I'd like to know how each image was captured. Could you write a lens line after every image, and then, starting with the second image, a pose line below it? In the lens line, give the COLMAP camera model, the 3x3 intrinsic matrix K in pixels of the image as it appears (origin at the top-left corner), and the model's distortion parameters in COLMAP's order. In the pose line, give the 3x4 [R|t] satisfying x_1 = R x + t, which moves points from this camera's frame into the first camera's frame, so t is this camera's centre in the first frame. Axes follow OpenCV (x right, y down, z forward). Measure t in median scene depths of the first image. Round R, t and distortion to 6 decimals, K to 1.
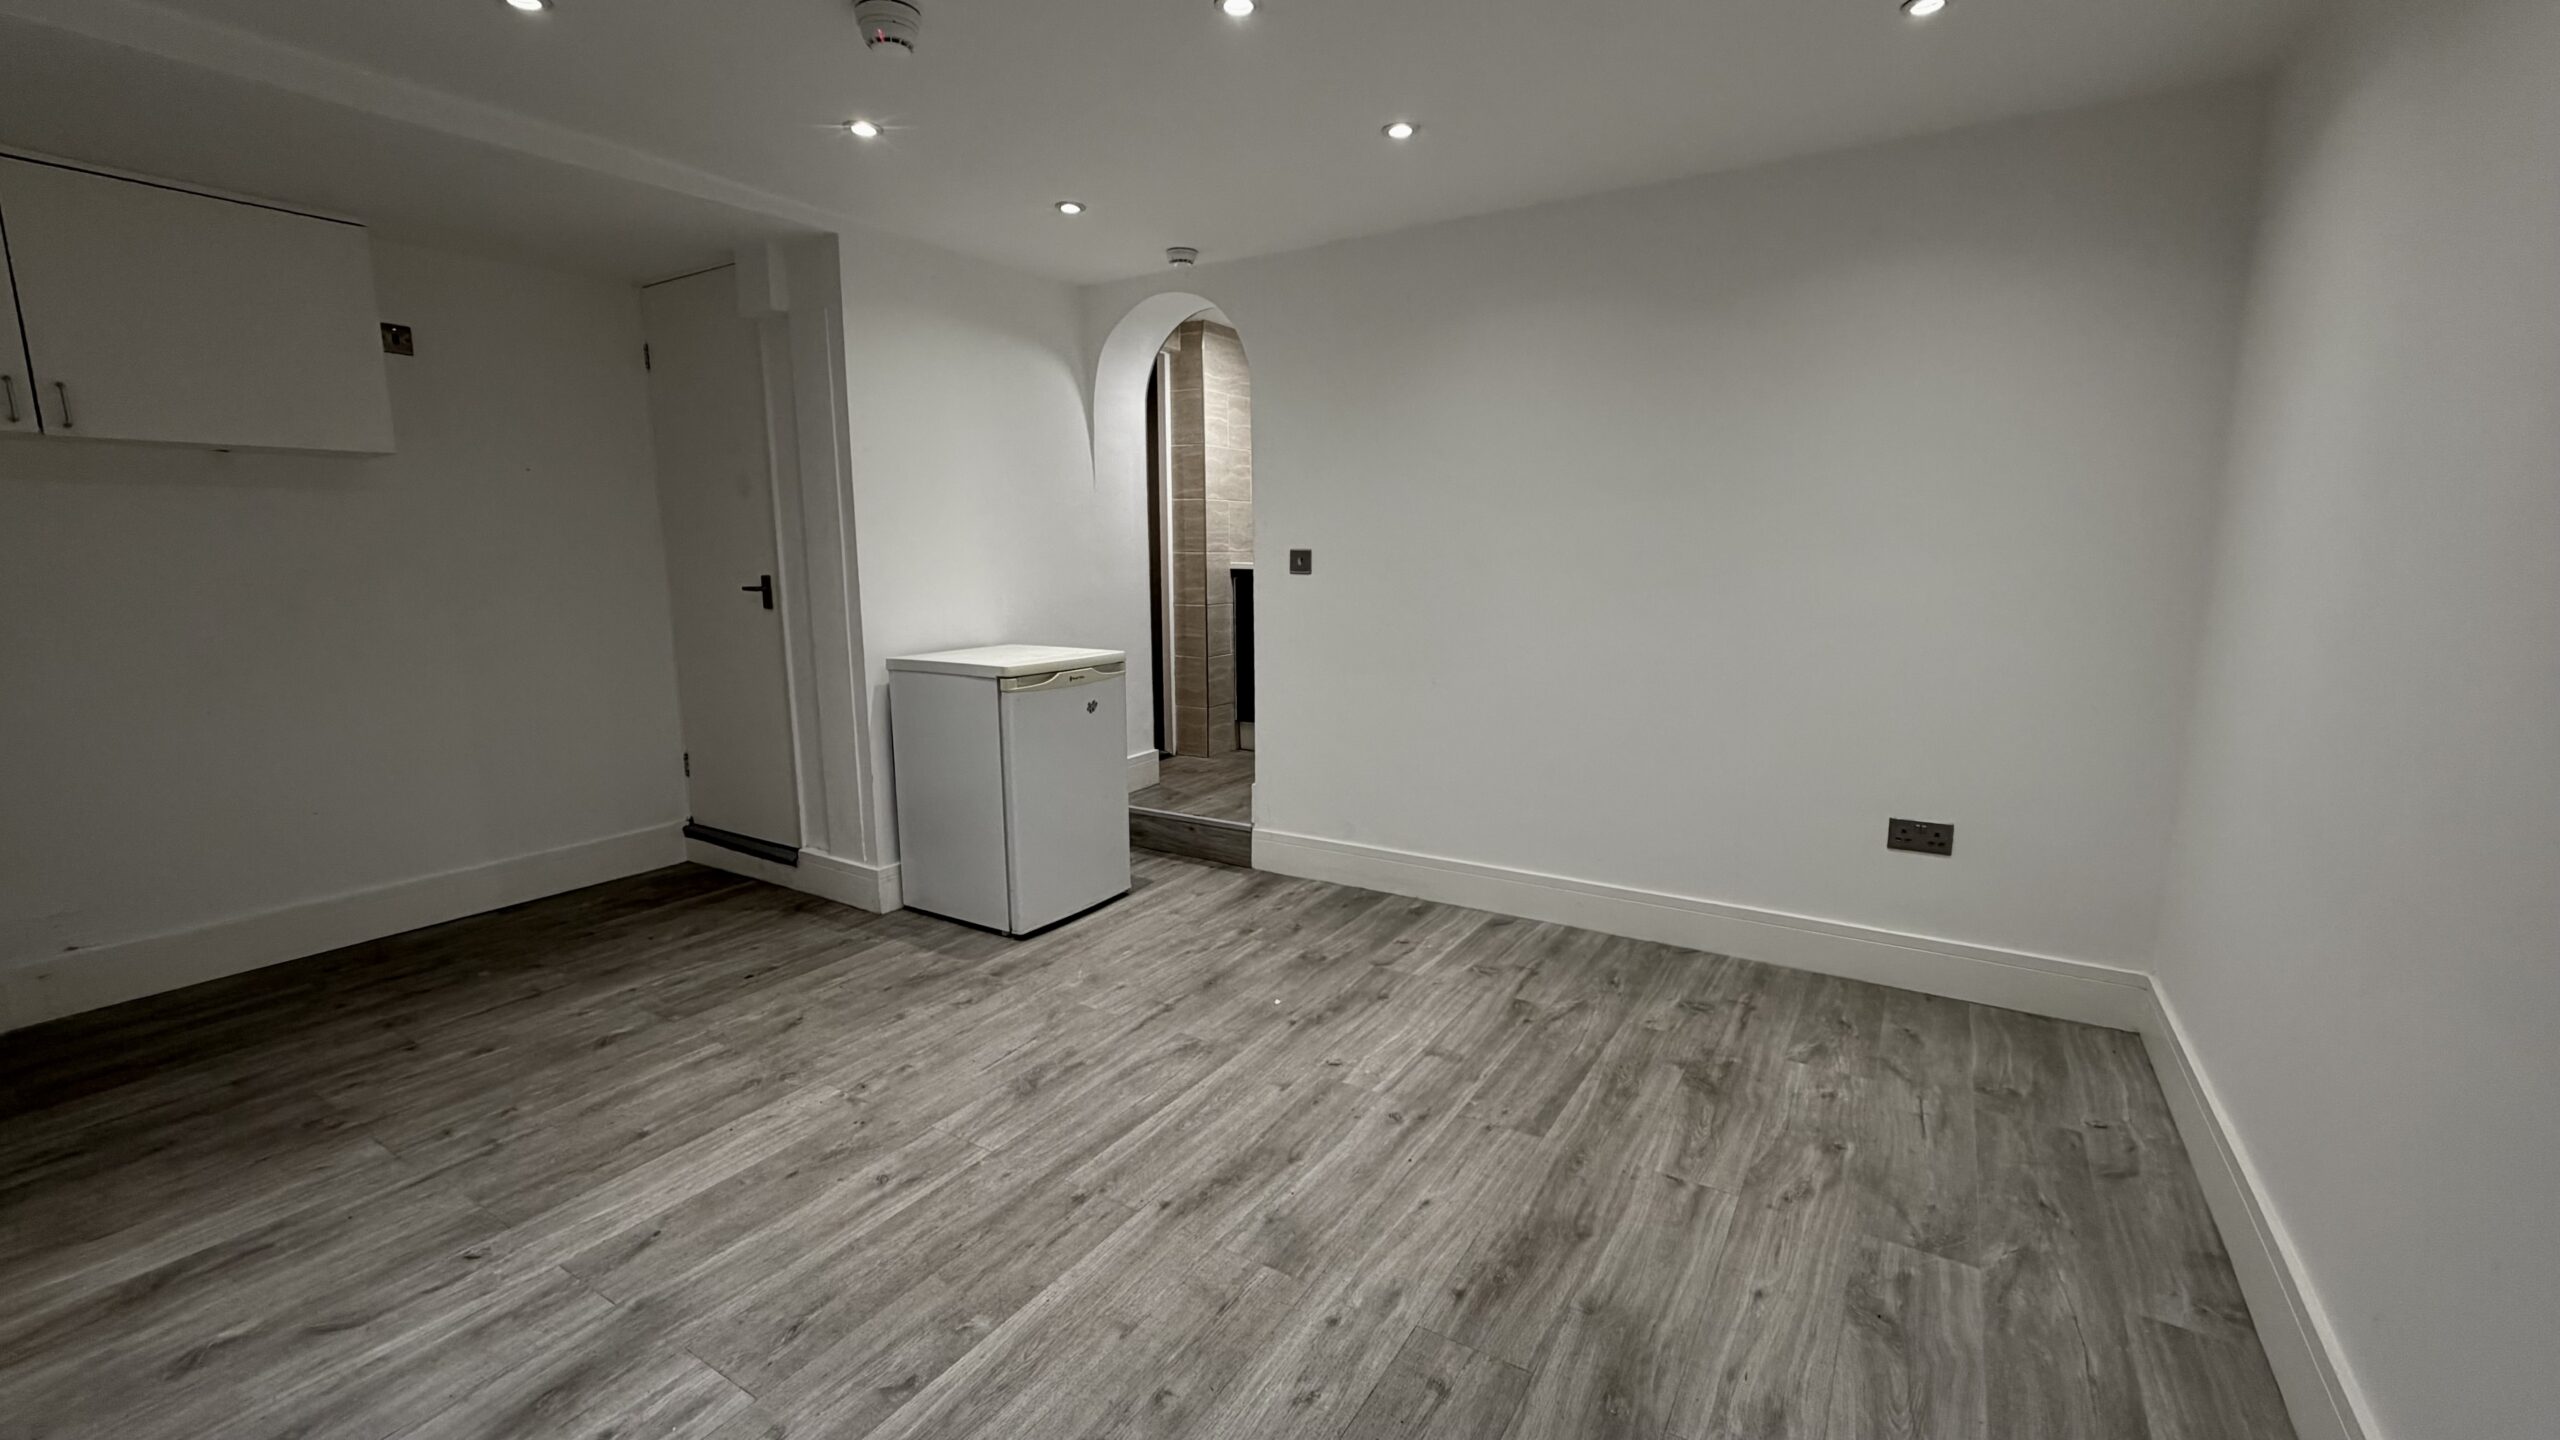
lens RADIAL K [[1078.2, 0, 1280.0], [0, 1078.2, 720.0], [0, 0, 1]] dist [-0.000055, 0.000119]
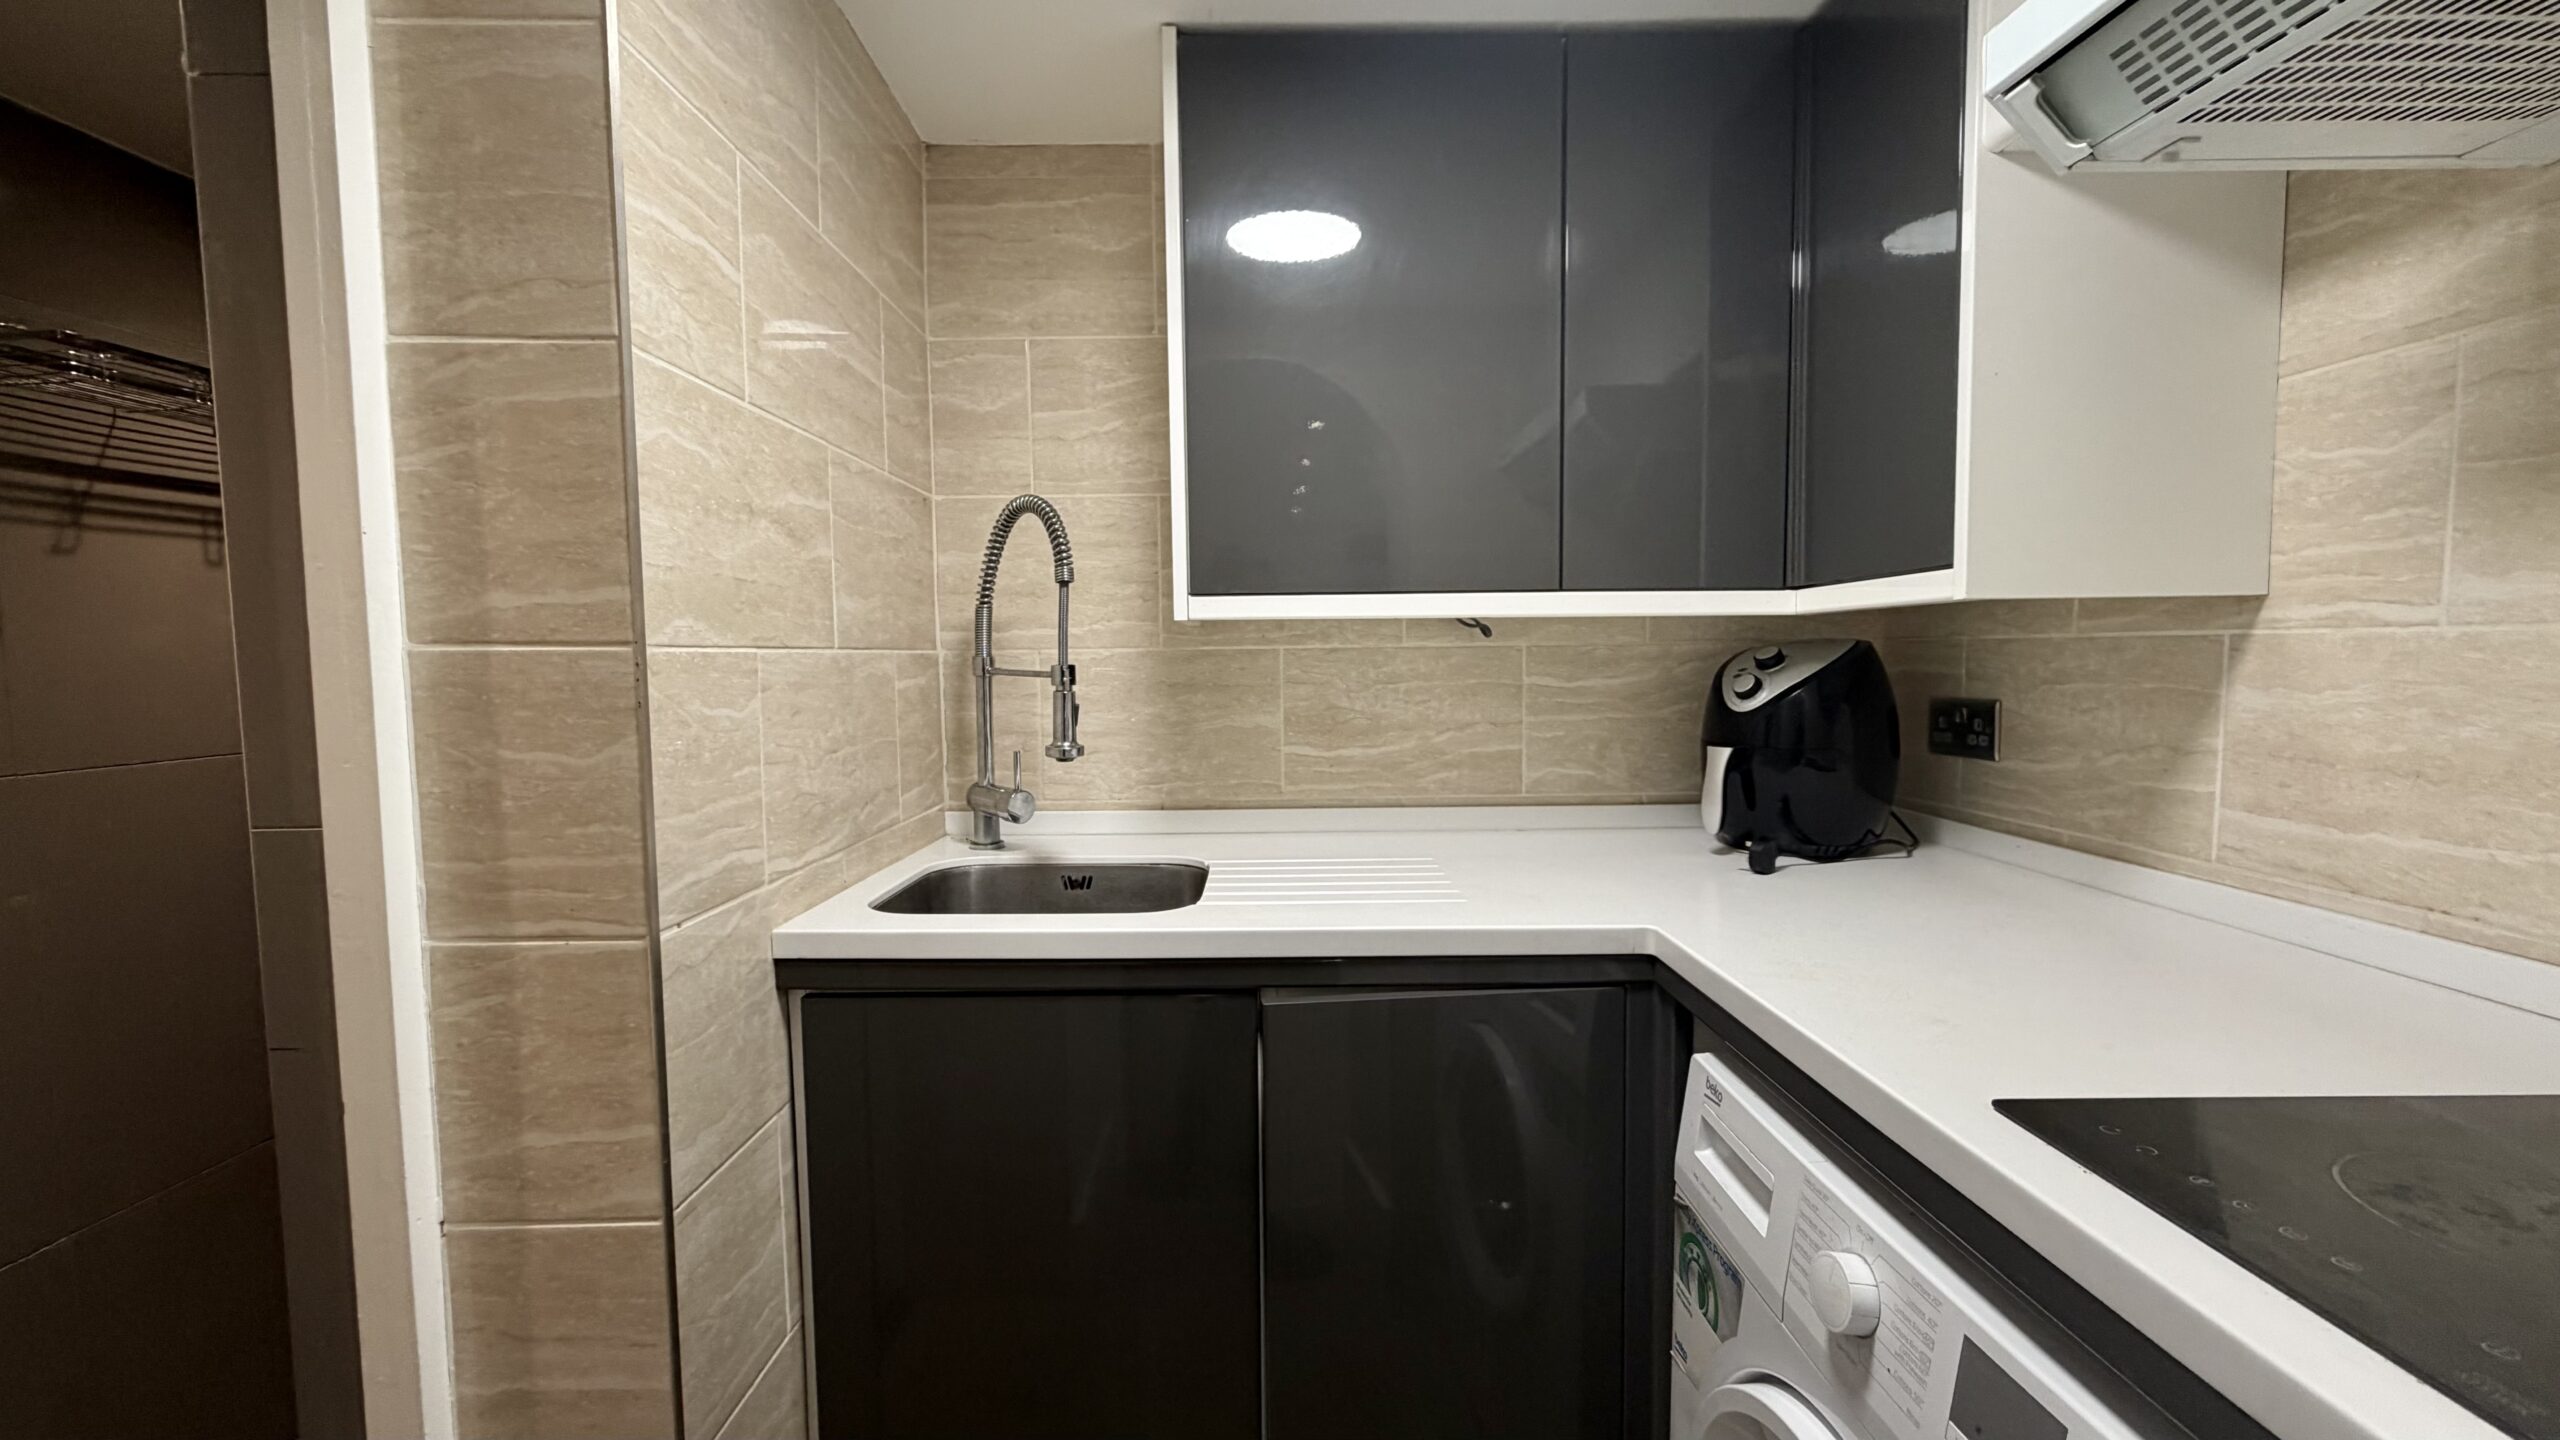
lens RADIAL K [[1031.9, 0, 1280.0], [0, 1031.9, 720.0], [0, 0, 1]] dist [-0.002012, -0.000198]
pose [[0.836378, -0.041171, 0.546605, -0.143882], [0.094537, 0.993067, -0.069855, -0.327935], [-0.539940, 0.110100, 0.834472, 1.534266]]
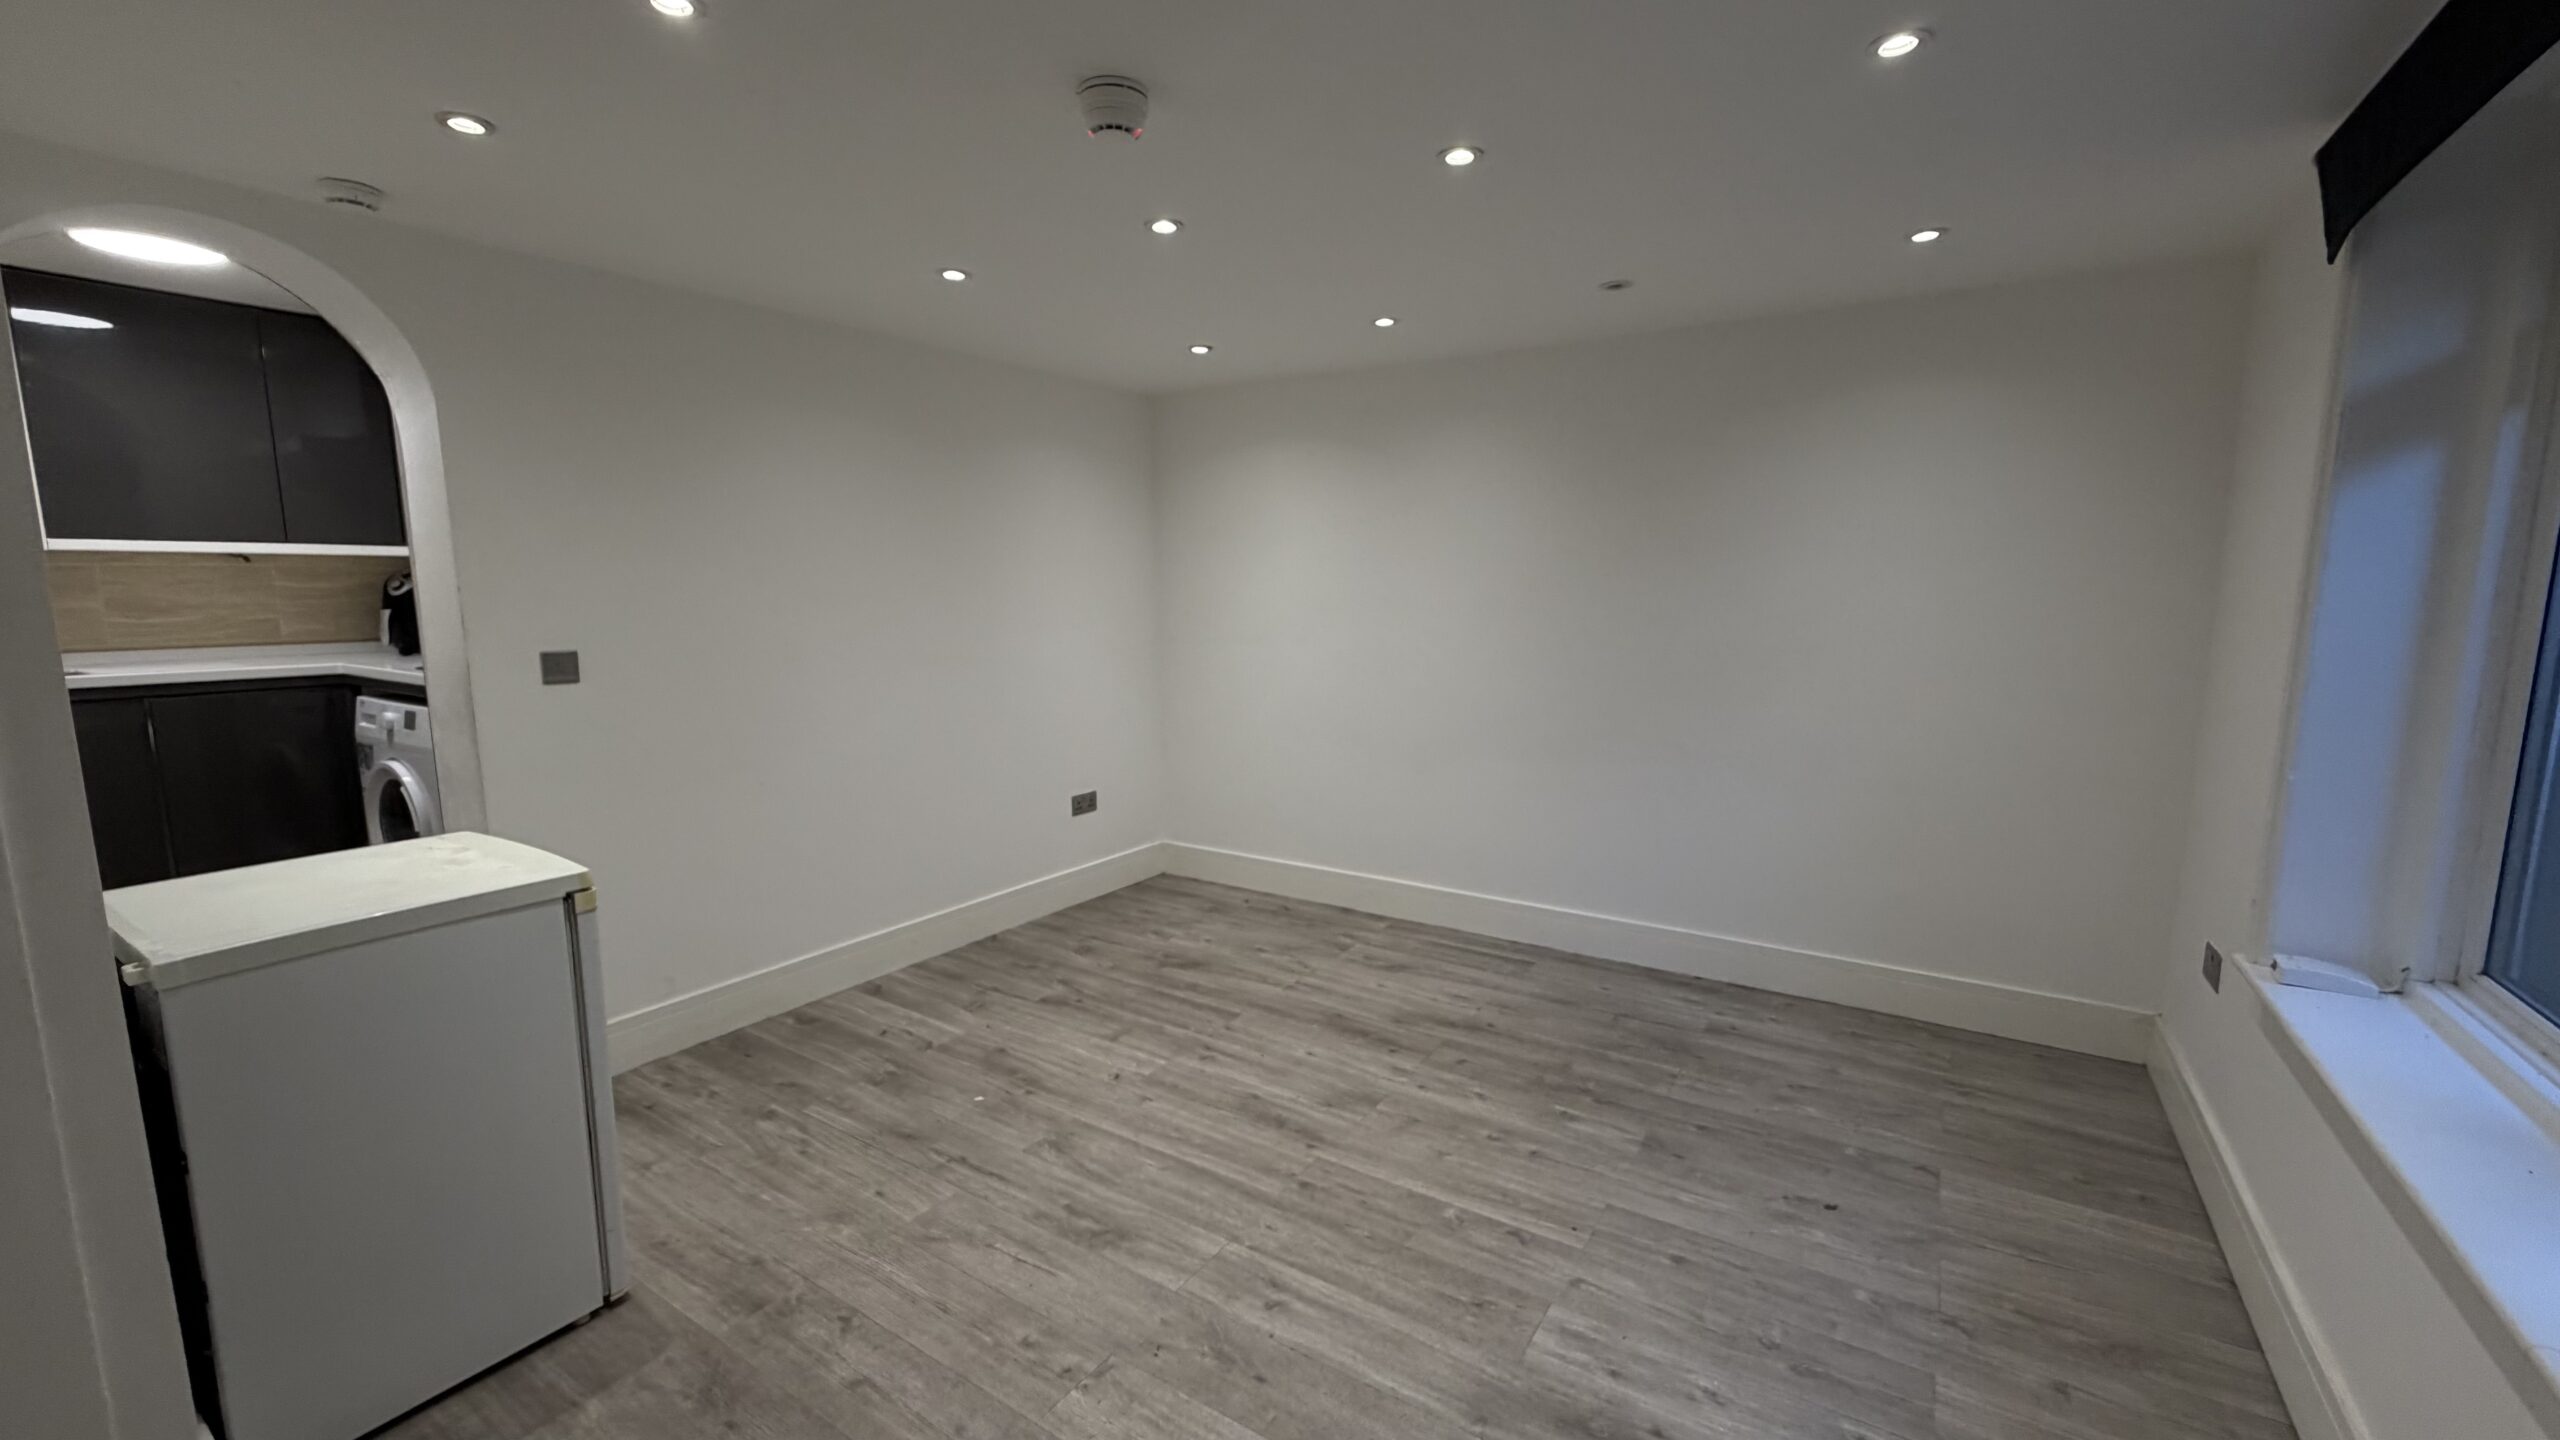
lens RADIAL K [[1031.9, 0, 1280.0], [0, 1031.9, 720.0], [0, 0, 1]] dist [-0.002012, -0.000198]
pose [[0.000976, -0.127089, 0.991891, -0.993758], [0.158043, 0.979445, 0.125338, -0.173999], [-0.987432, 0.156639, 0.021042, 0.713295]]
